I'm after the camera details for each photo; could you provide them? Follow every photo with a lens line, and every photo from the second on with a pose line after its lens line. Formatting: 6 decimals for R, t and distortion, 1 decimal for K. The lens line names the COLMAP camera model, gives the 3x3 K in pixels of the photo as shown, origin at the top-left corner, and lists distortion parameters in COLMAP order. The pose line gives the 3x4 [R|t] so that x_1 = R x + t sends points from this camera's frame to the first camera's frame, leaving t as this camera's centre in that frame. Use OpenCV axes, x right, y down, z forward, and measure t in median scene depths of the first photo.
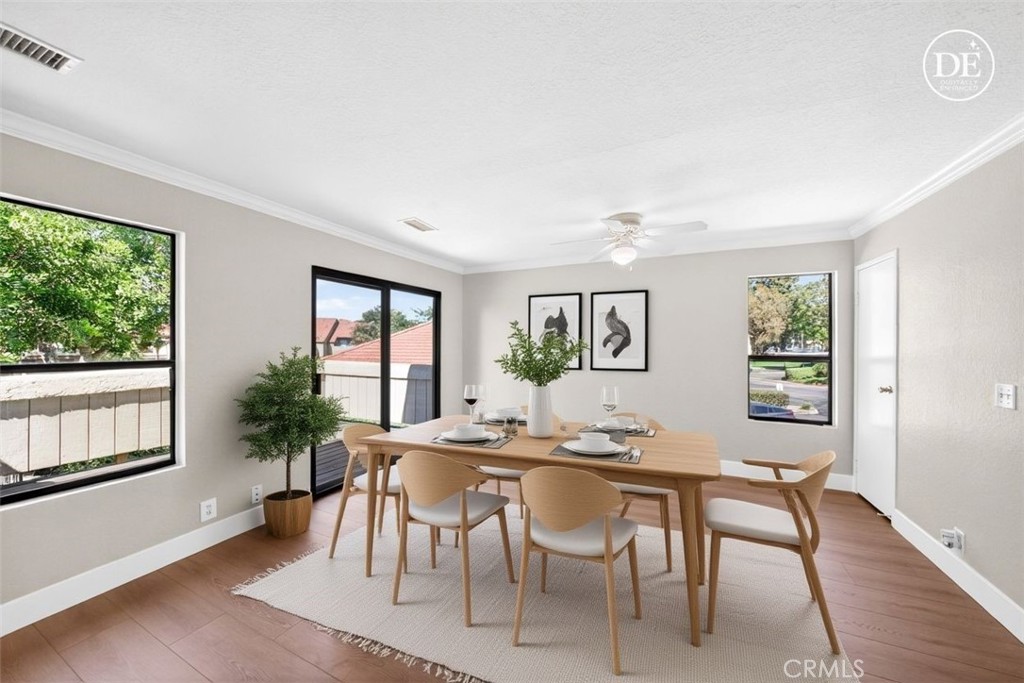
lens RADIAL K [[356.1, 0, 513.3], [0, 356.1, 340.6], [0, 0, 1]] dist [-0.015290, -0.000720]
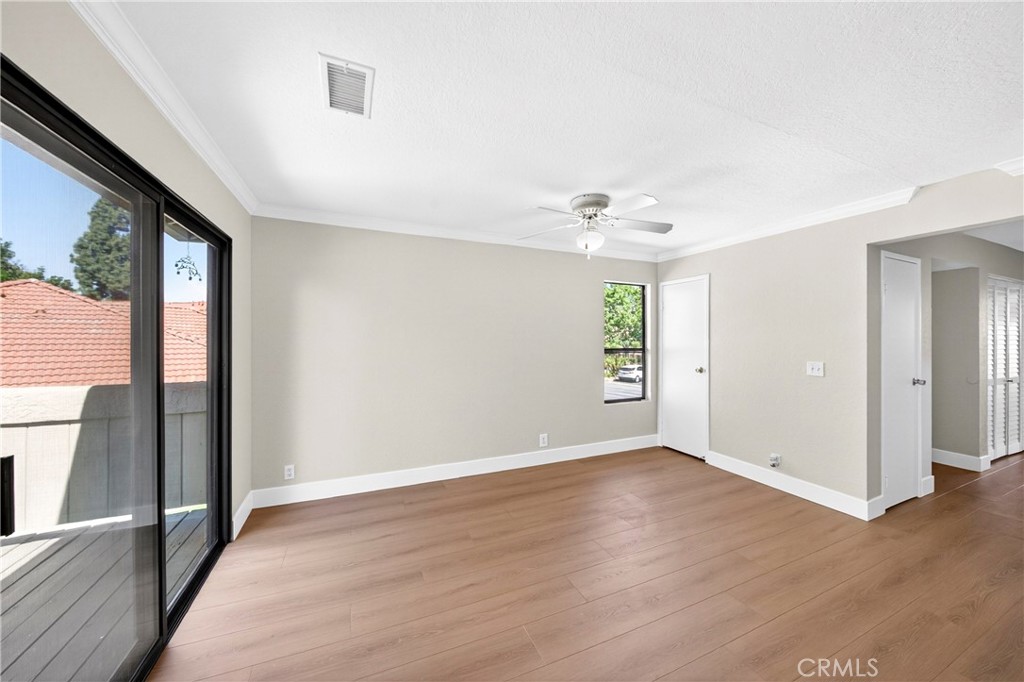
lens RADIAL K [[356.1, 0, 503.7], [0, 356.1, 335.1], [0, 0, 1]] dist [-0.015290, -0.000720]
pose [[0.659975, 0.004033, 0.751277, -0.481700], [-0.002183, 0.999992, -0.003451, 0.002185], [-0.751285, 0.000637, 0.659978, 0.538078]]
